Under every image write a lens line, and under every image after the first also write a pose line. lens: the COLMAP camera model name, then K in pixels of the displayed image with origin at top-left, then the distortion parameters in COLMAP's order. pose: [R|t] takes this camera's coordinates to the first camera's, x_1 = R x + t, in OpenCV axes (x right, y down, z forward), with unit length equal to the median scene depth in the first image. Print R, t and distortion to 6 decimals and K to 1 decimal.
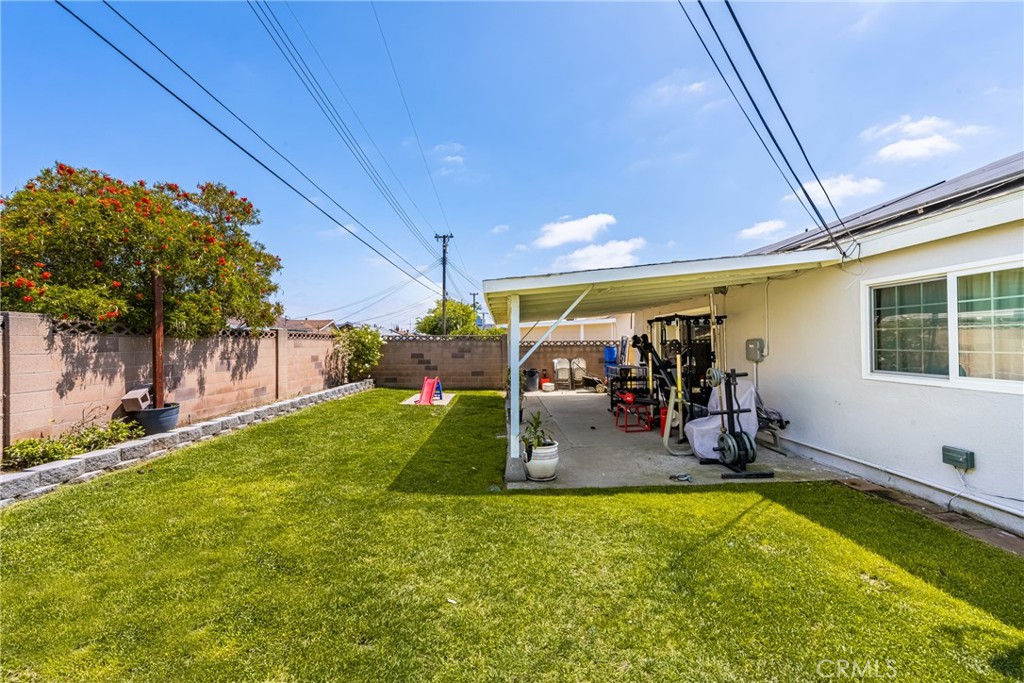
lens RADIAL K [[405.0, 0, 512.0], [0, 405.0, 341.5], [0, 0, 1]] dist [0.009390, -0.000362]
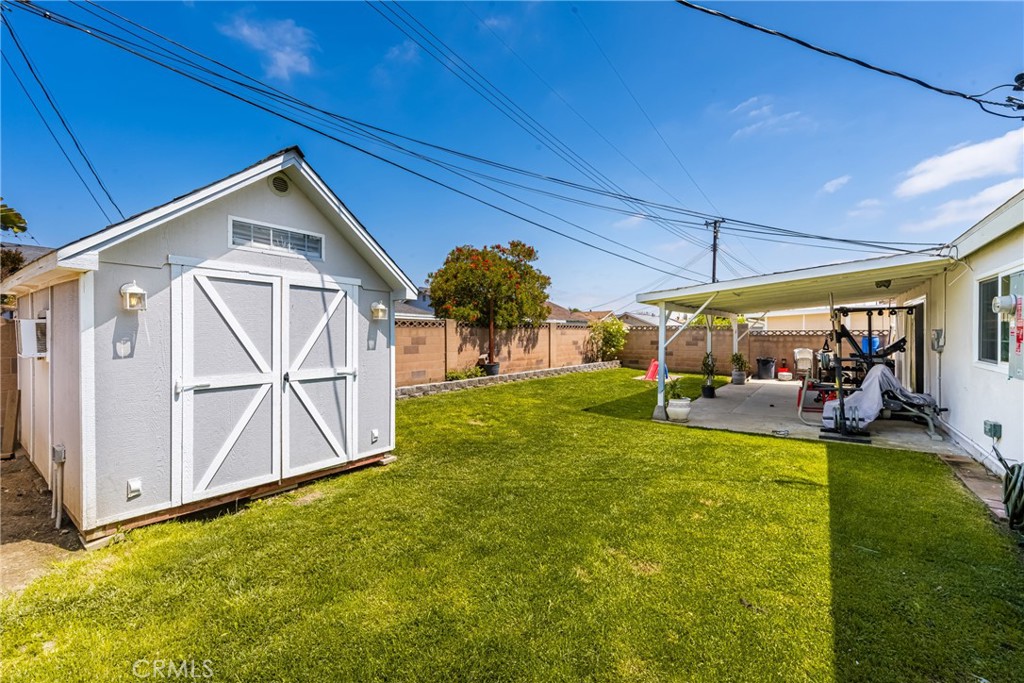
lens RADIAL K [[405.0, 0, 512.0], [0, 405.0, 341.5], [0, 0, 1]] dist [0.009390, -0.000362]
pose [[0.782237, 0.018849, -0.622695, 0.328592], [-0.001420, 0.999594, 0.028475, -0.002941], [0.622979, -0.021390, 0.781946, -0.359029]]
